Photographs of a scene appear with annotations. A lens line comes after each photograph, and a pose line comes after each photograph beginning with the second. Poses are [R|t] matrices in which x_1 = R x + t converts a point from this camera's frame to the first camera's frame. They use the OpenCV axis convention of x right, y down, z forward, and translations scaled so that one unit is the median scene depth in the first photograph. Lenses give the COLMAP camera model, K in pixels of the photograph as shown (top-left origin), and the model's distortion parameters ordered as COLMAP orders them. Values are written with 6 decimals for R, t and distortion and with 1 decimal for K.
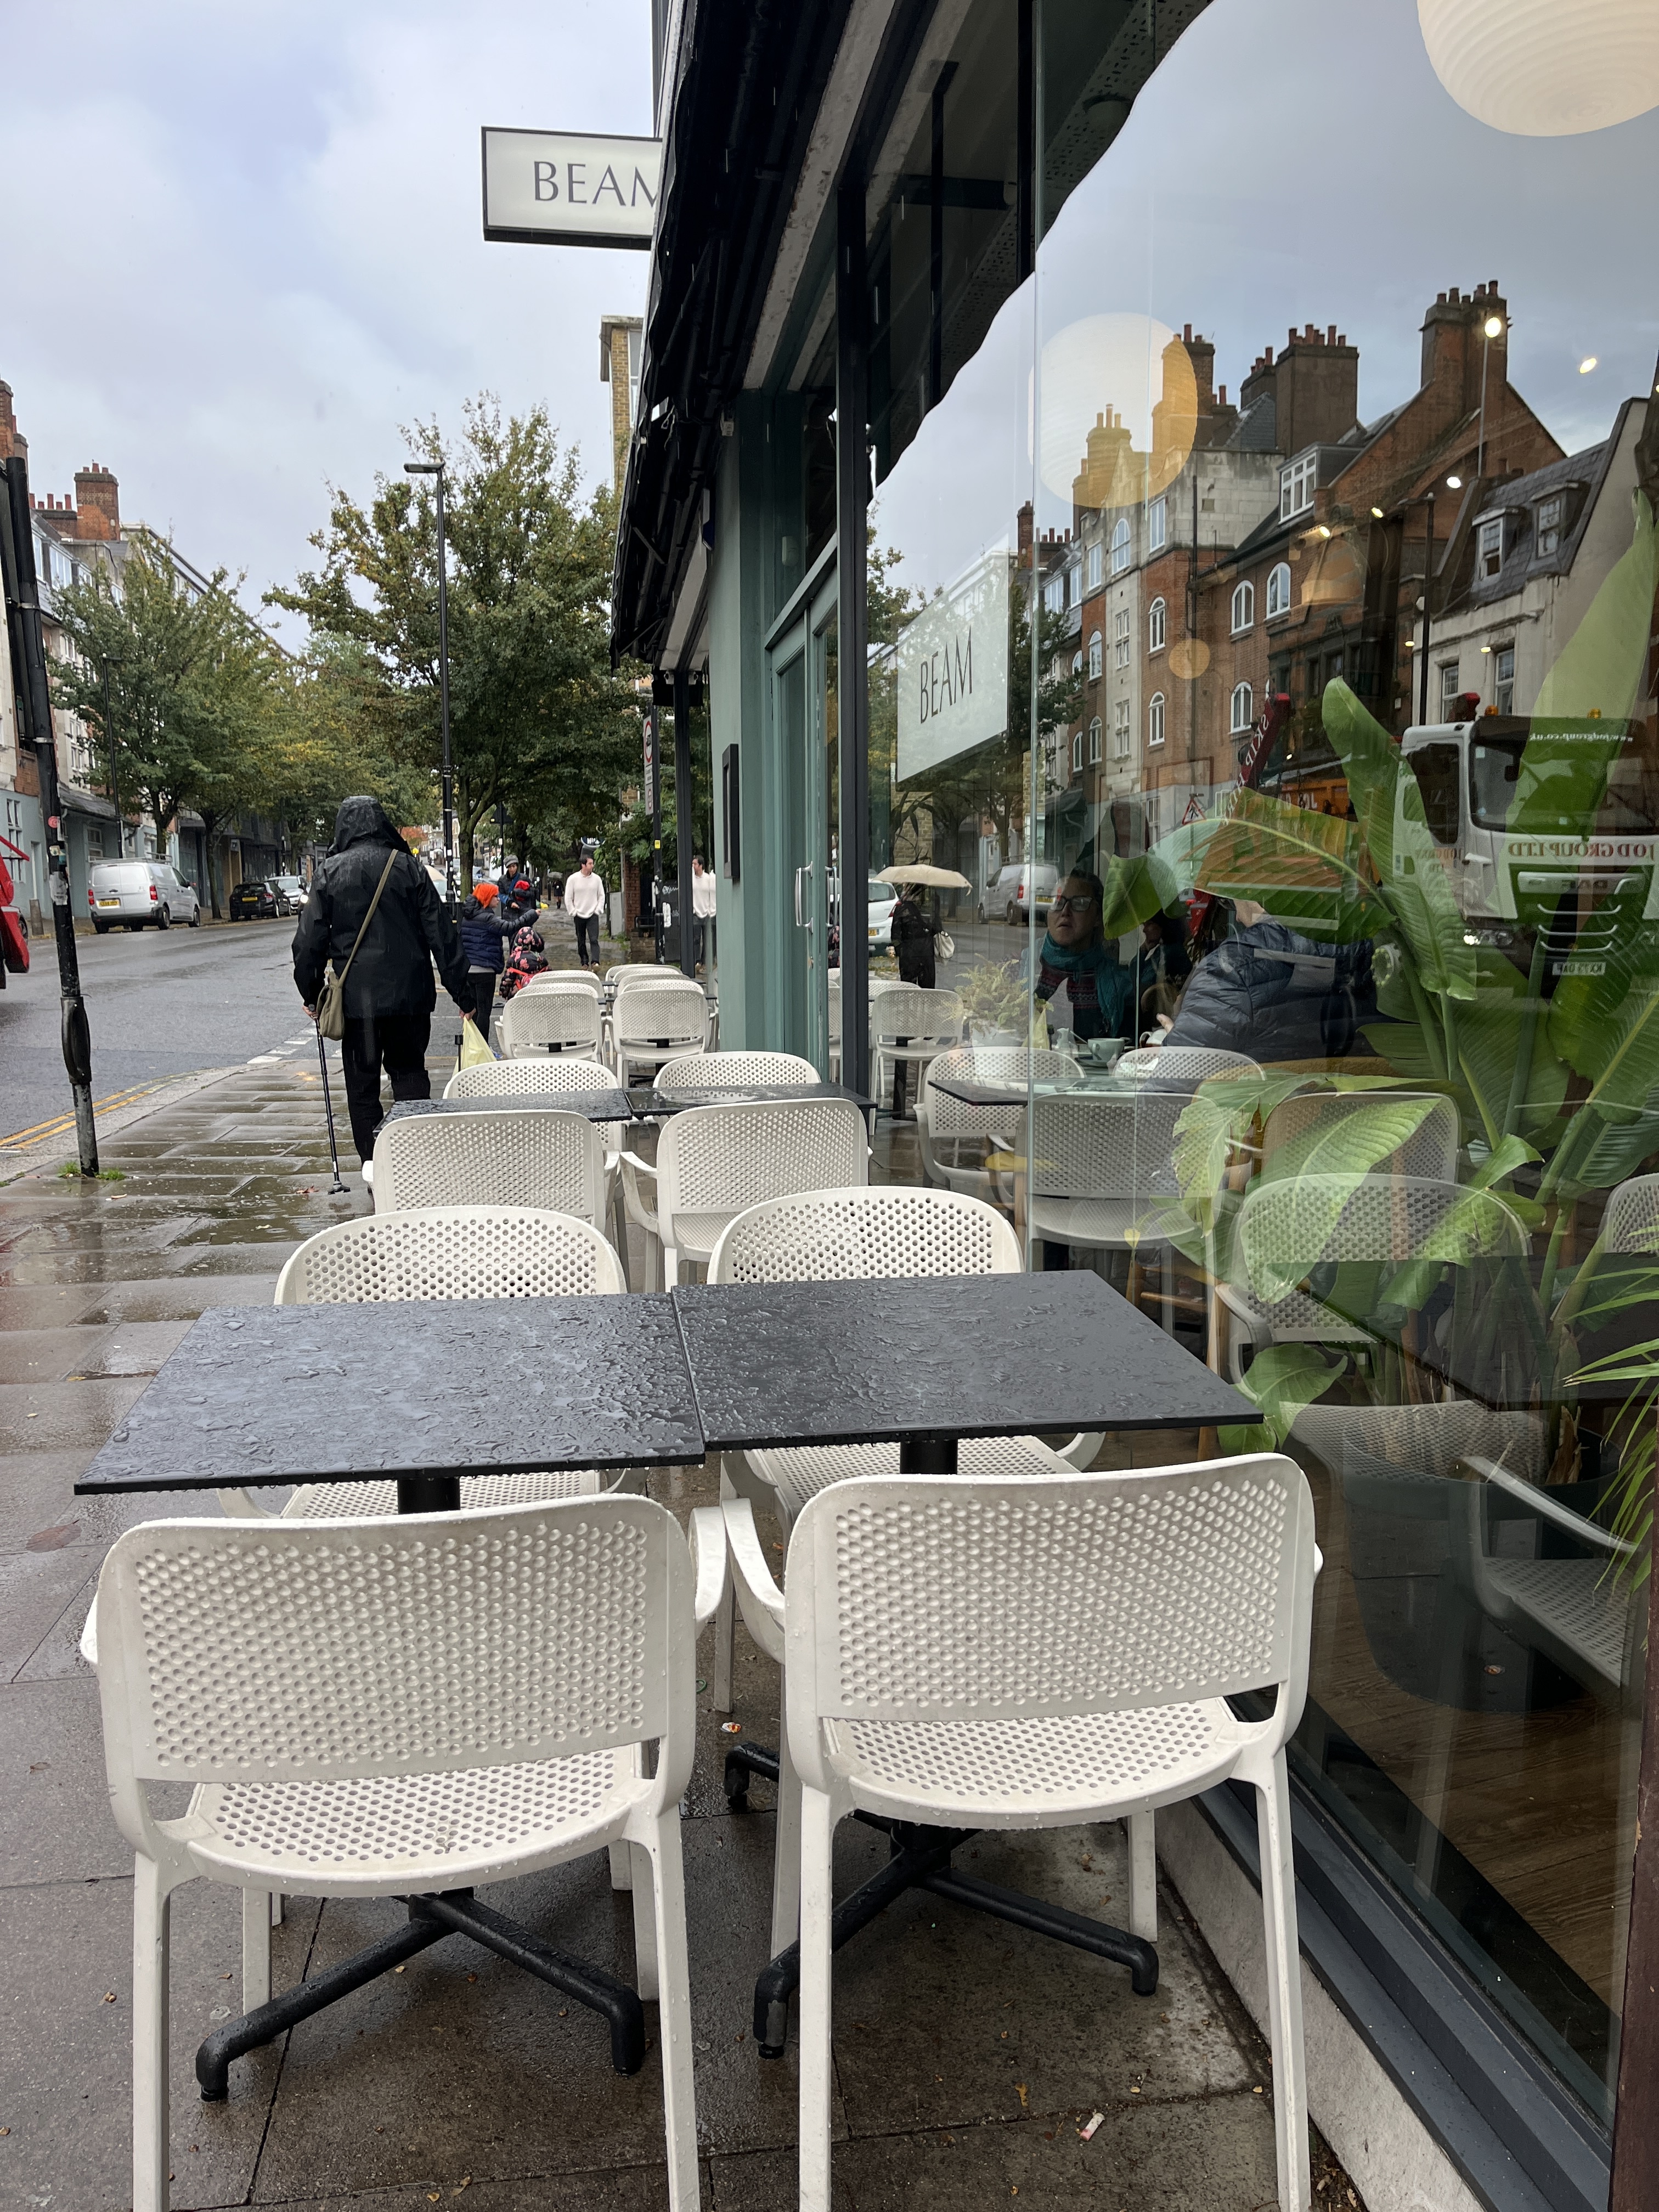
lens RADIAL K [[1657.8, 0, 829.5], [0, 1657.8, 1106.0], [0, 0, 1]] dist [0.001381, 0.000250]
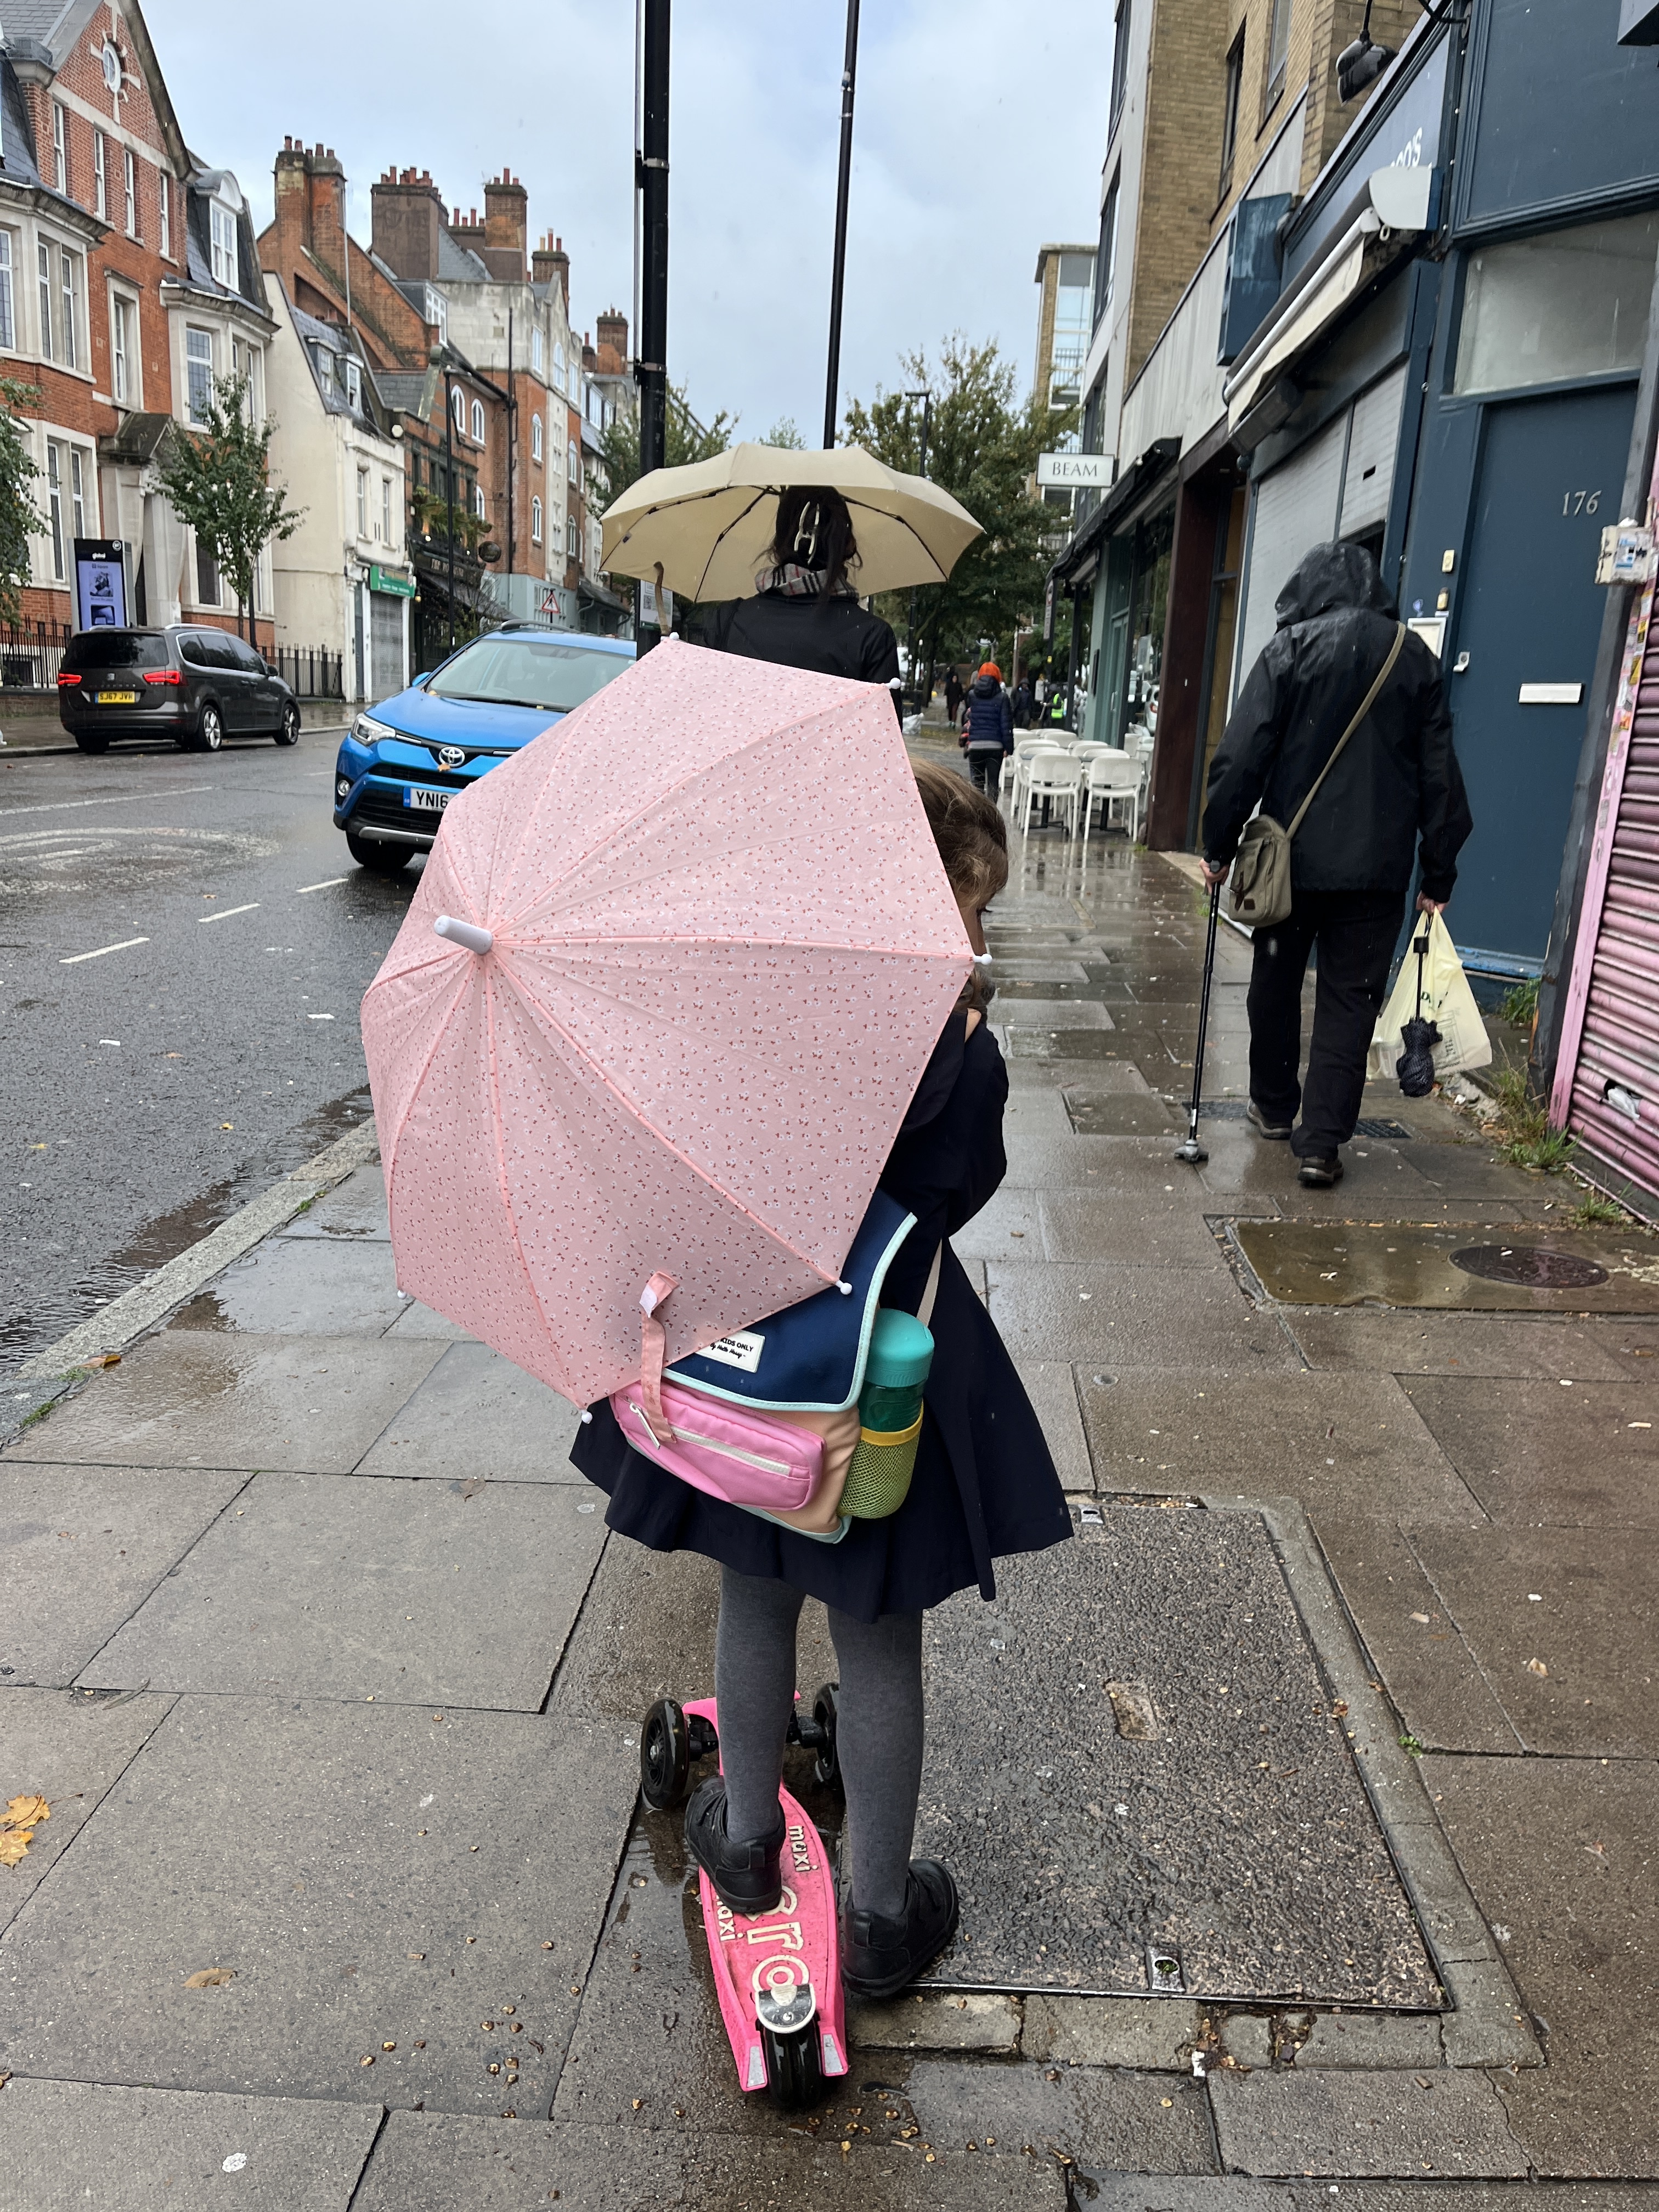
lens RADIAL K [[1657.8, 0, 829.5], [0, 1657.8, 1106.0], [0, 0, 1]] dist [0.001381, 0.000250]
pose [[0.975658, 0.101143, -0.194578, 0.030983], [-0.076900, 0.988742, 0.128360, 0.058114], [0.205370, -0.110272, 0.972452, -0.488217]]
